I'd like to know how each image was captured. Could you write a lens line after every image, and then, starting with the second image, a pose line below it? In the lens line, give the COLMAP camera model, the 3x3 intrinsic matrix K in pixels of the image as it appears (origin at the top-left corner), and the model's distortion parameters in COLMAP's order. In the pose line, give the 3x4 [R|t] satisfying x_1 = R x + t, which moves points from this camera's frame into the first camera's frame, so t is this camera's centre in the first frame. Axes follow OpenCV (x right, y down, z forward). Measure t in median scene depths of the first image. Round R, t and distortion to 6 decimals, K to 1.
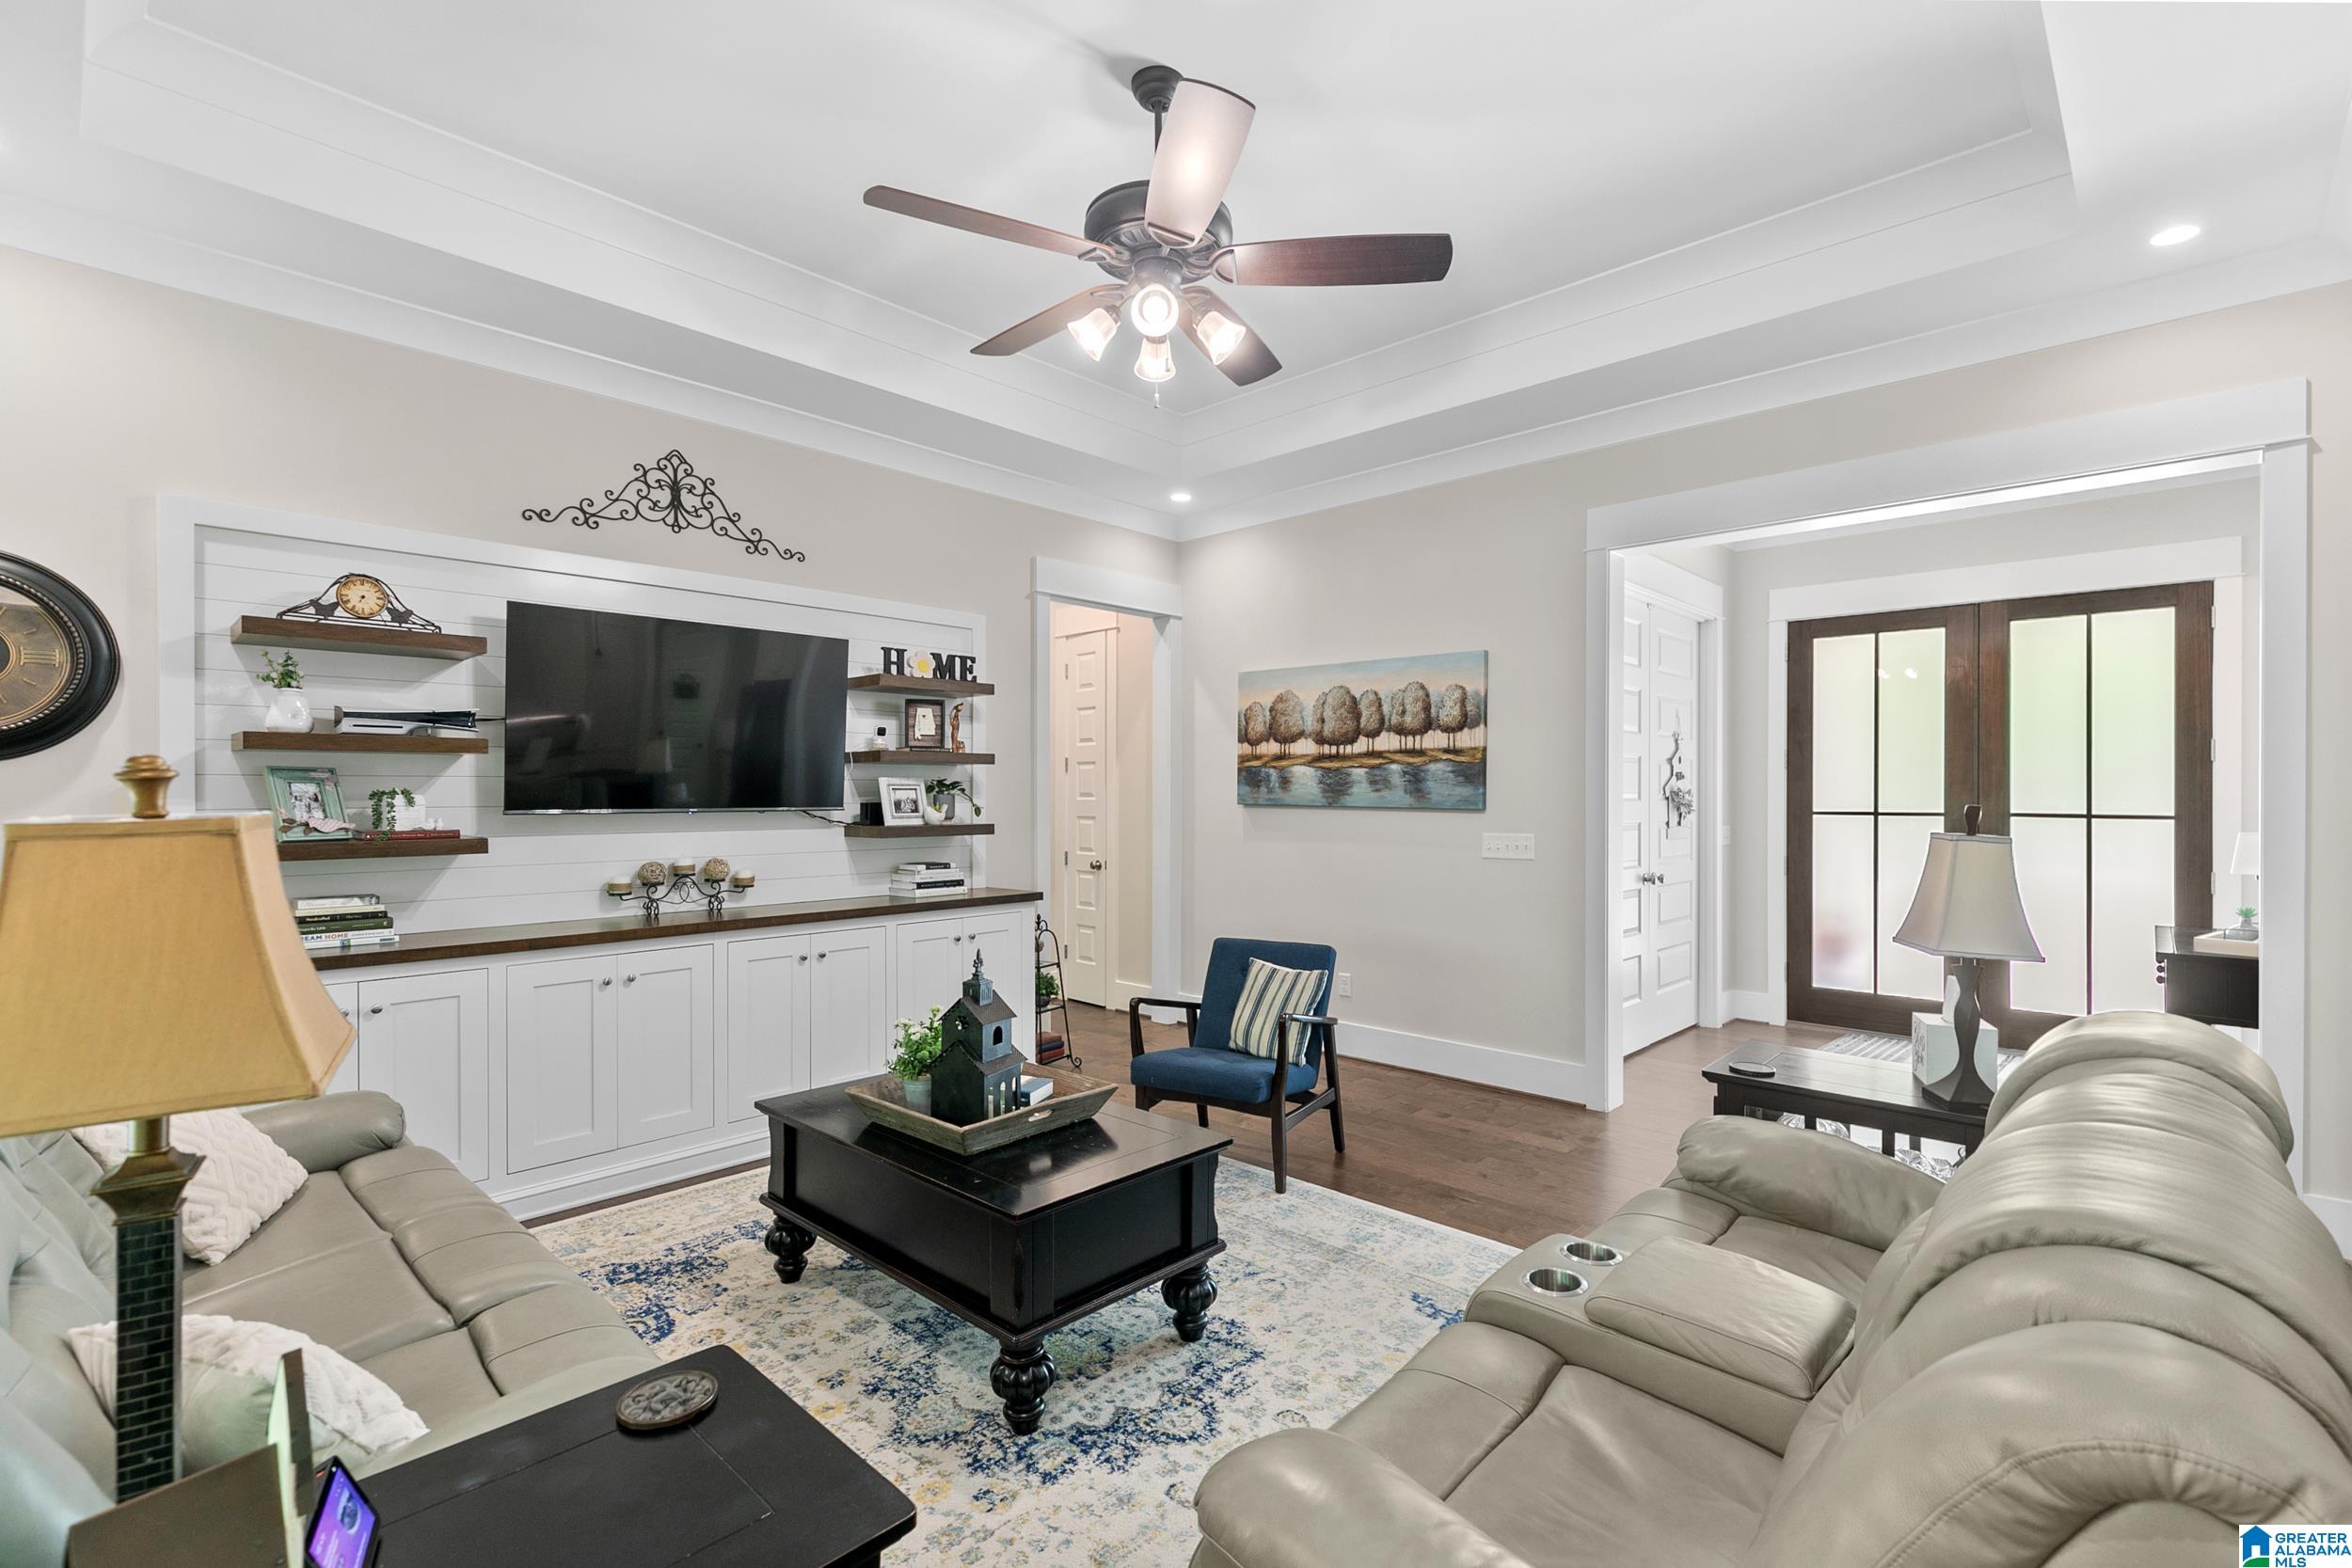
lens RADIAL K [[1052.8, 0, 1181.9], [0, 1052.8, 792.1], [0, 0, 1]] dist [0.001760, 0.000041]
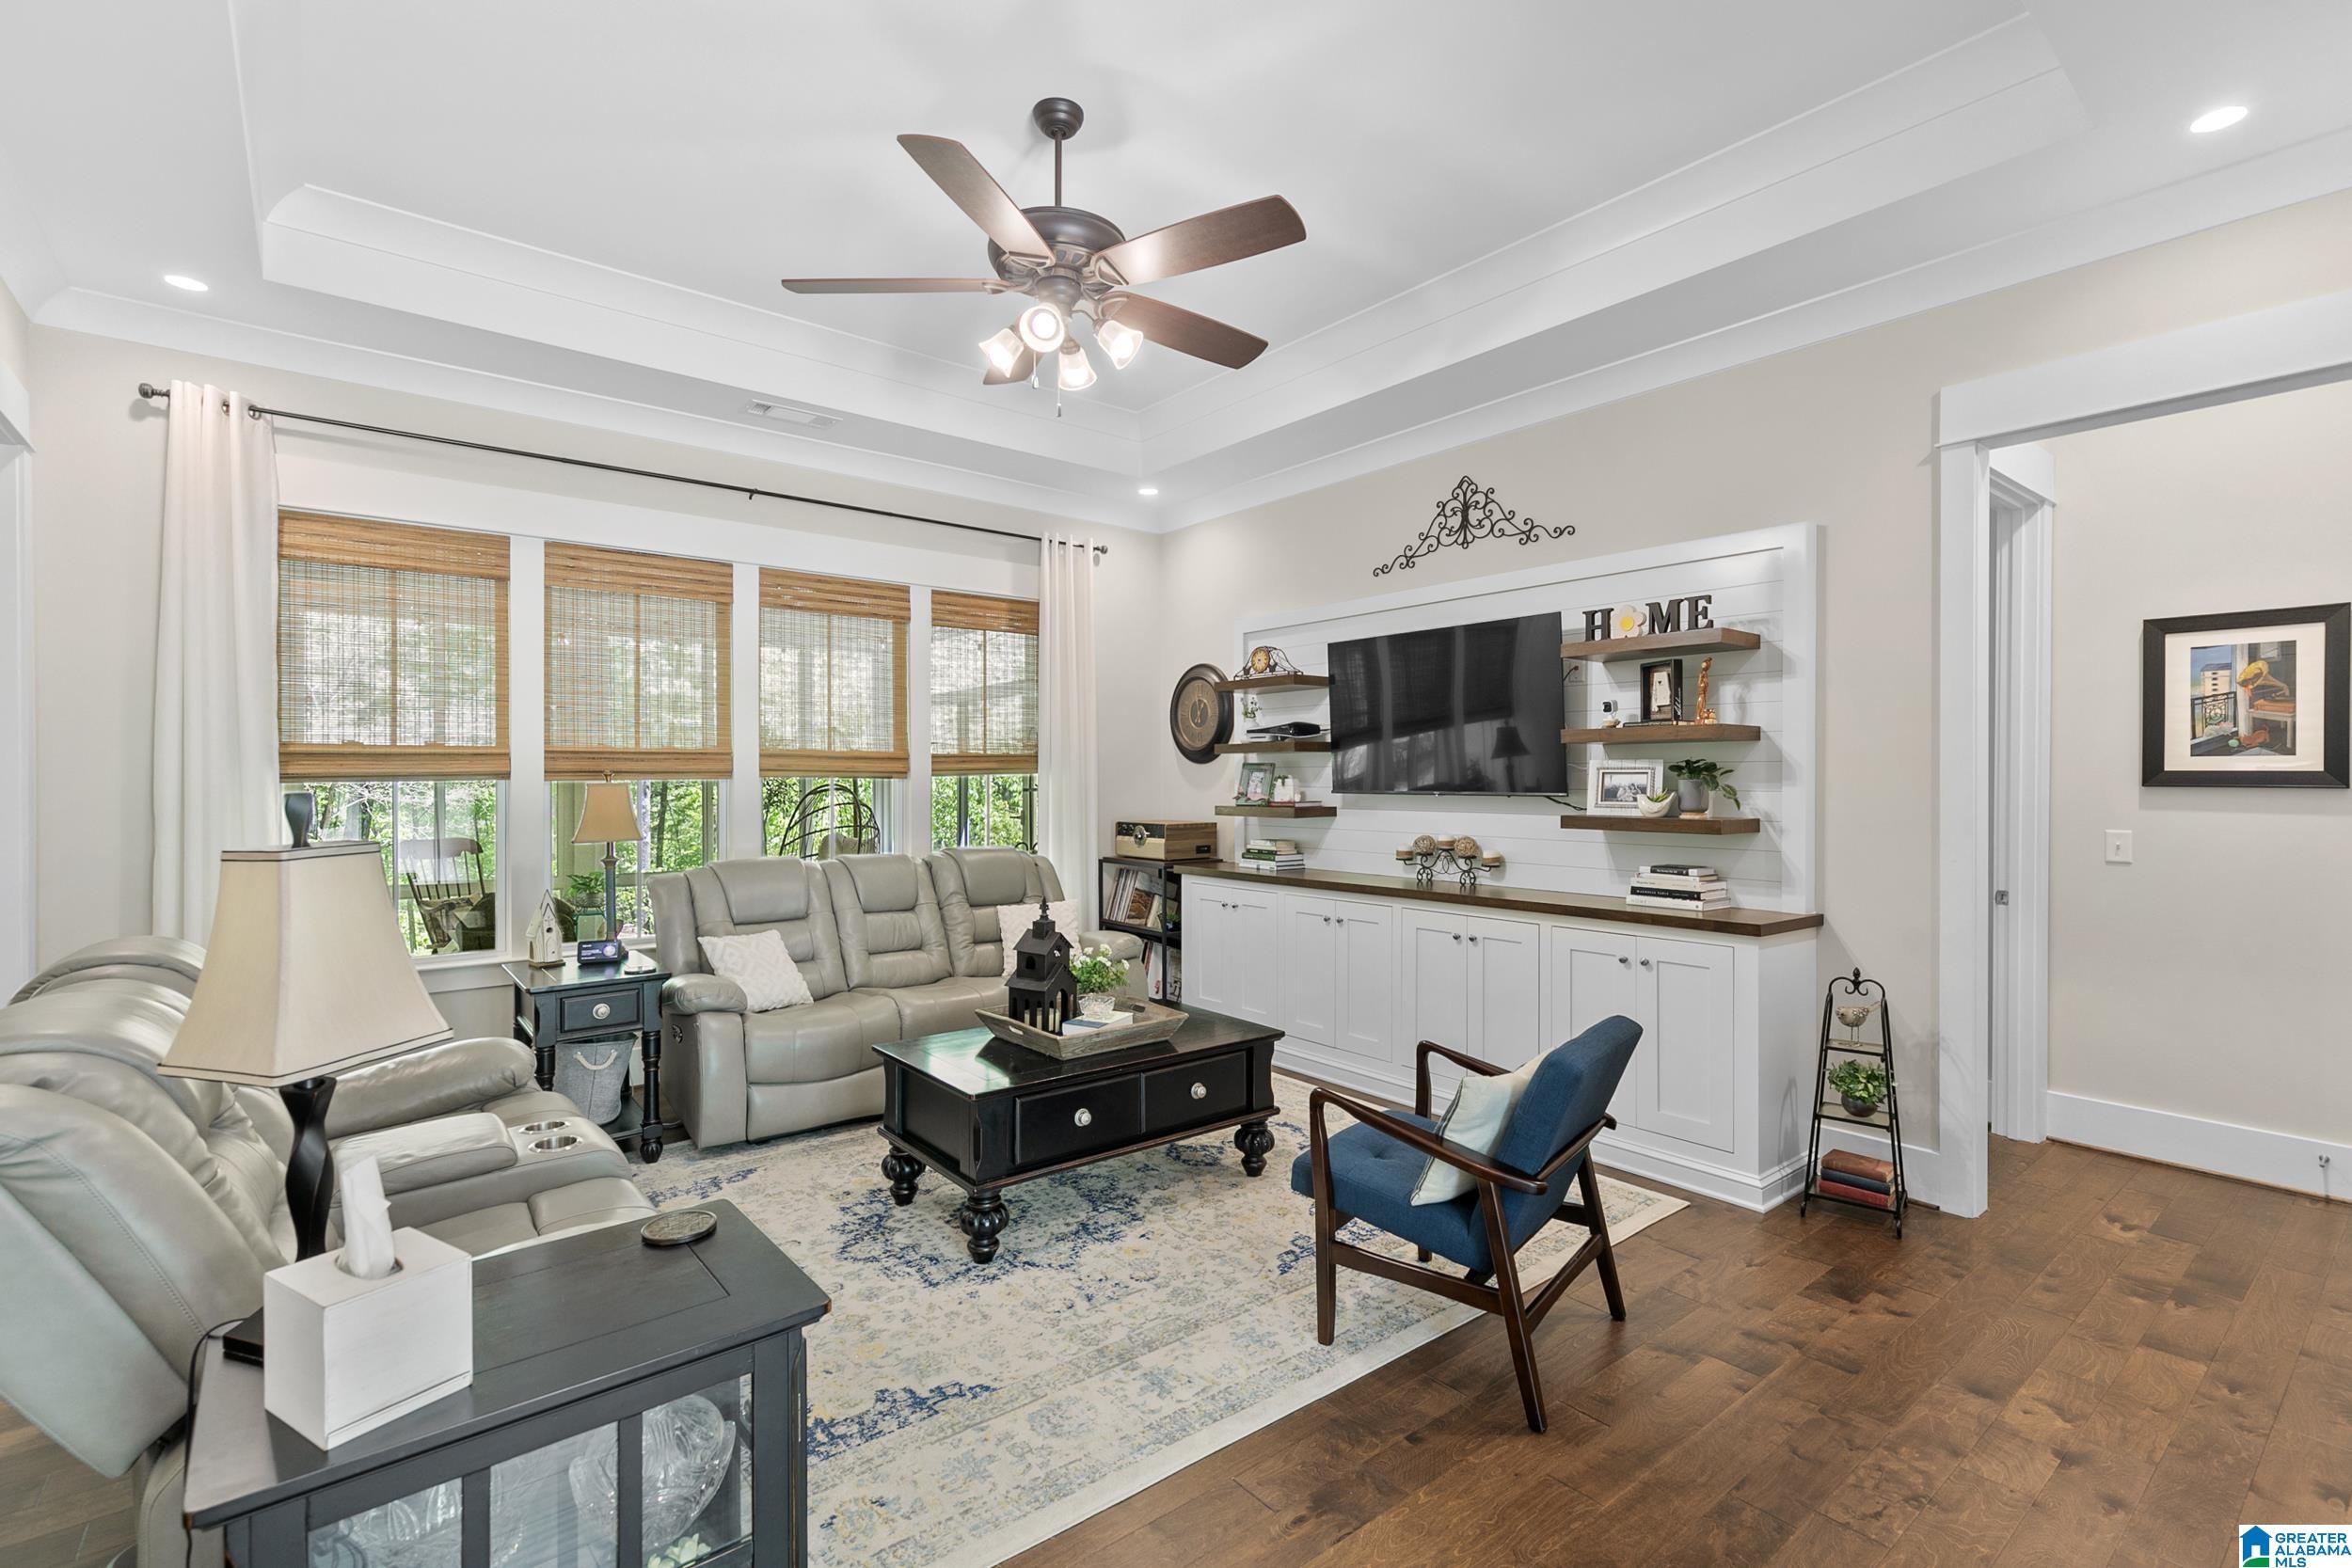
lens RADIAL K [[1036.2, 0, 1168.6], [0, 1036.2, 776.4], [0, 0, 1]] dist [0.002290, 0.000381]
pose [[-0.124295, -0.003182, -0.992240, 0.694219], [0.000326, 0.999995, -0.003247, 0.002852], [0.992245, -0.000727, -0.124293, 0.854729]]
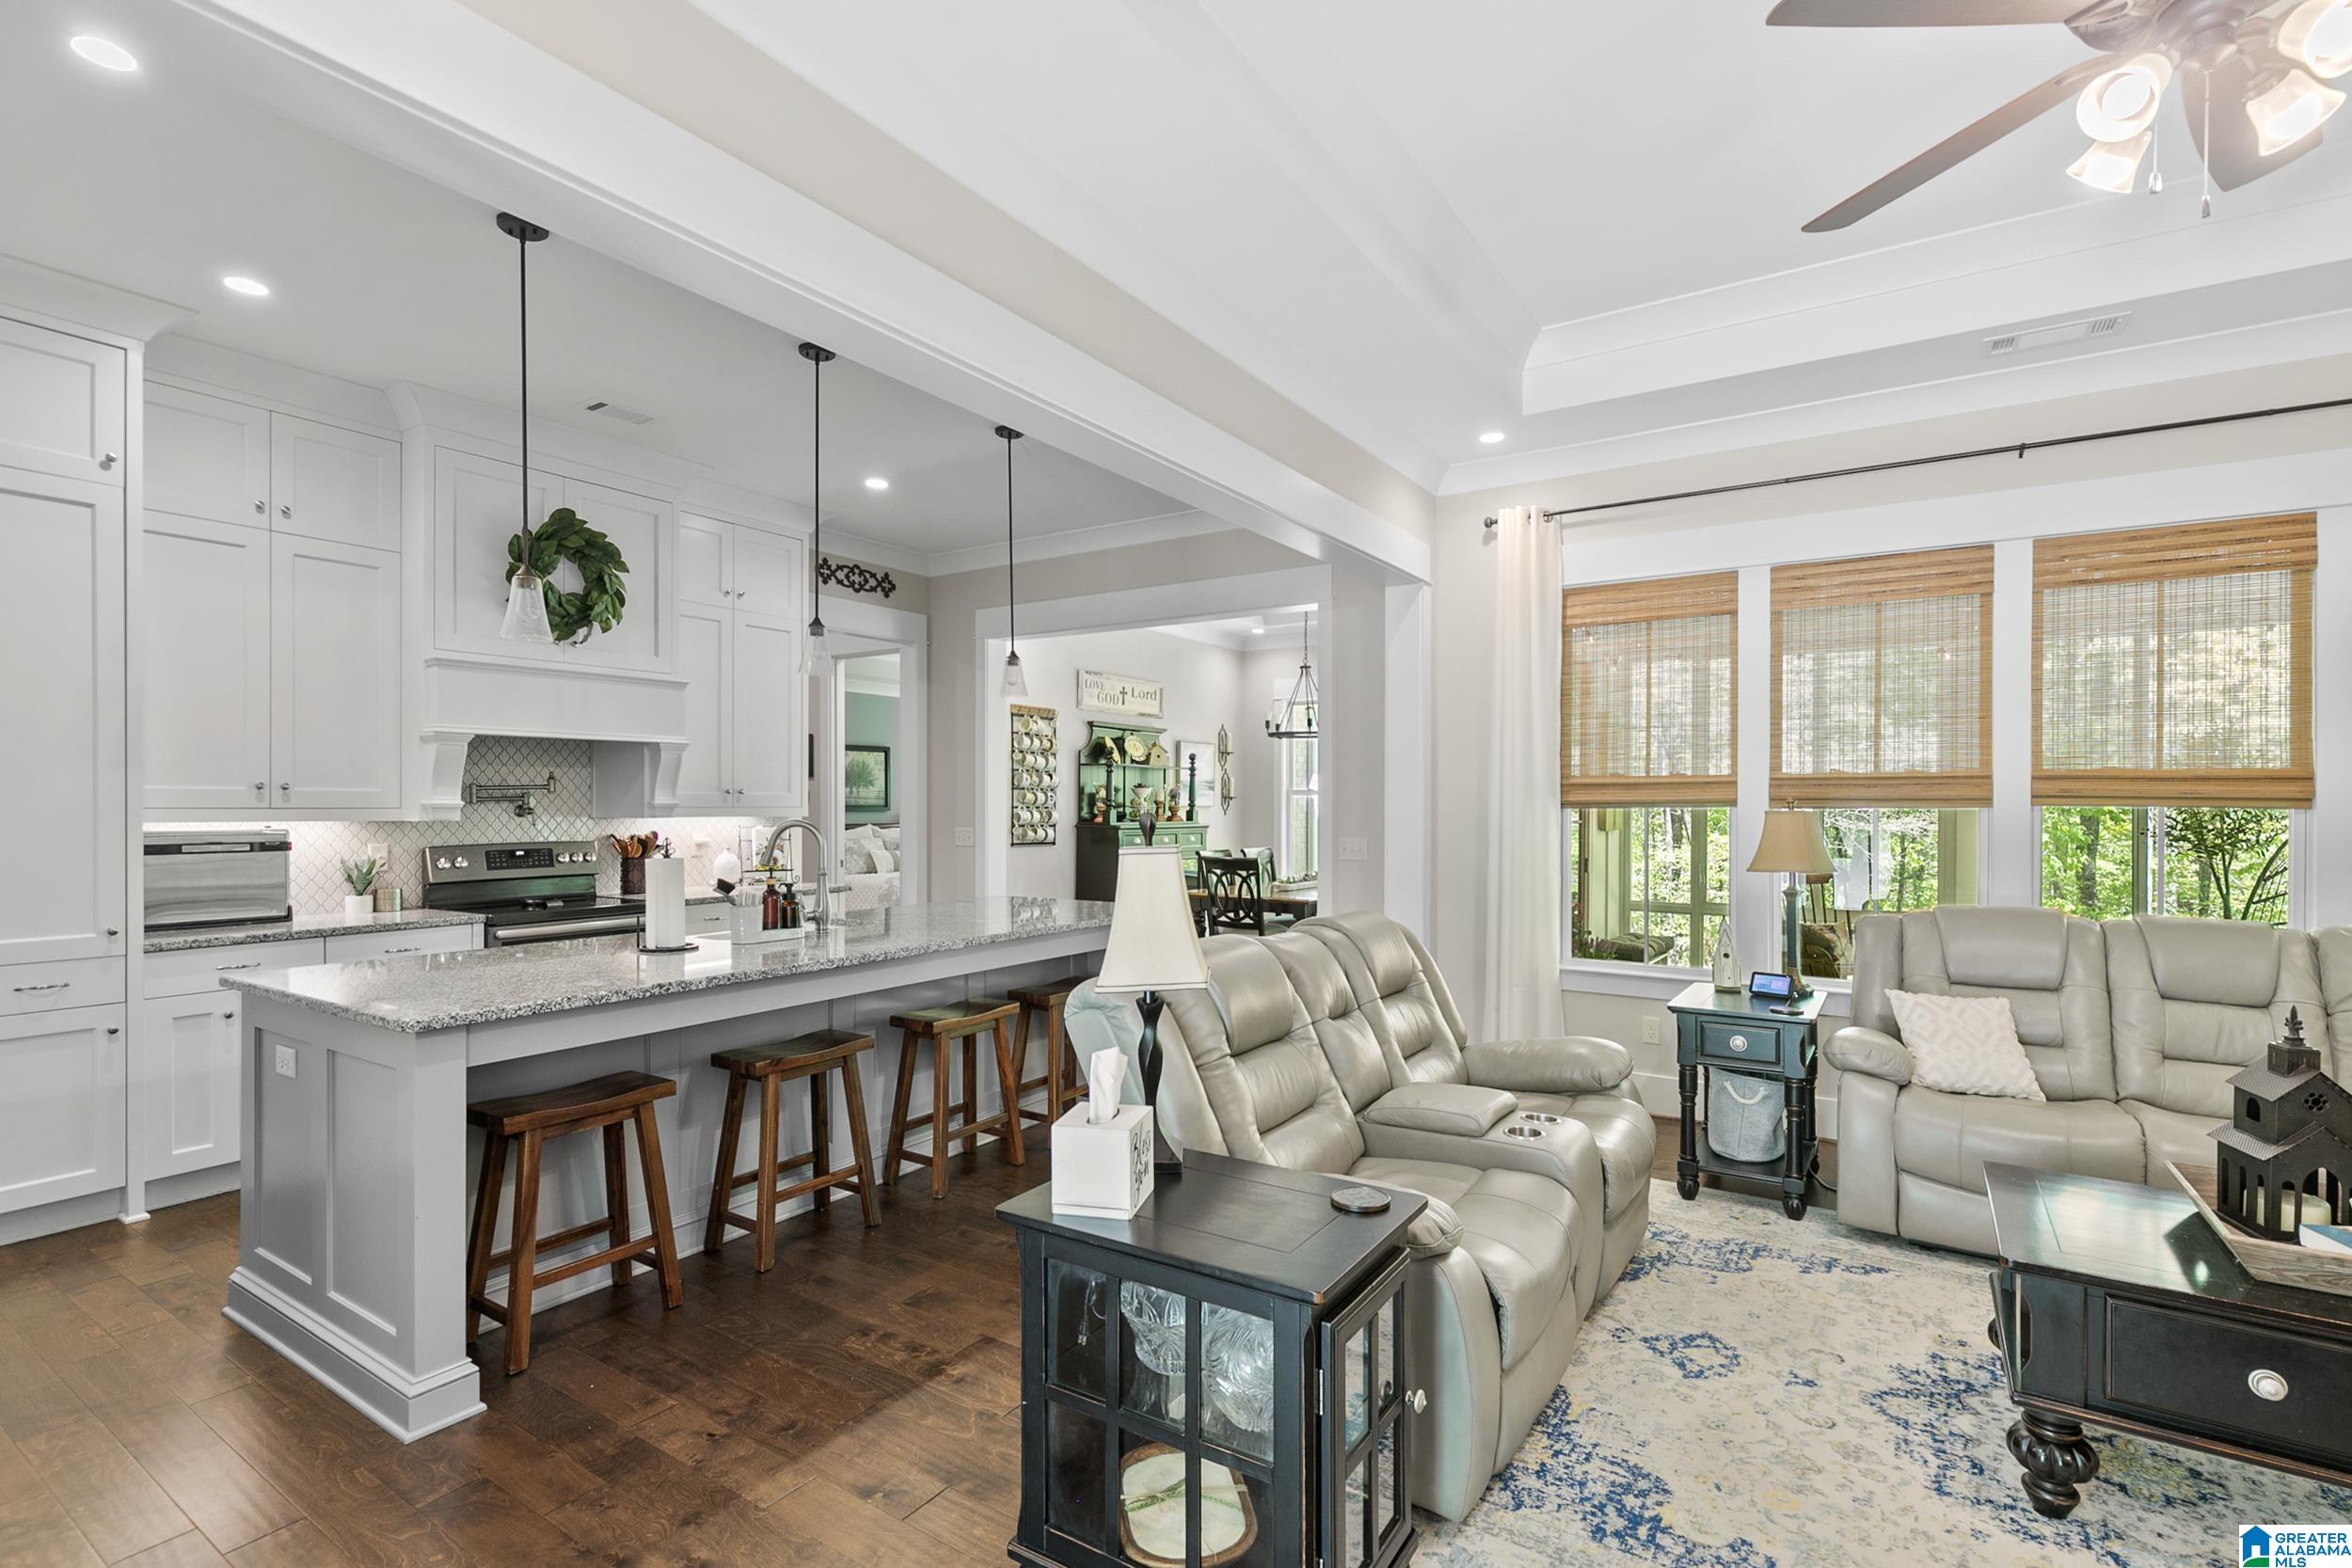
lens RADIAL K [[1082.7, 0, 1215.1], [0, 1082.7, 802.1], [0, 0, 1]] dist [-0.002672, -0.000914]
pose [[-0.980041, -0.006118, -0.198702, 0.490503], [-0.005905, 0.999981, -0.001665, 0.002547], [0.198708, -0.000458, -0.980059, 1.058057]]
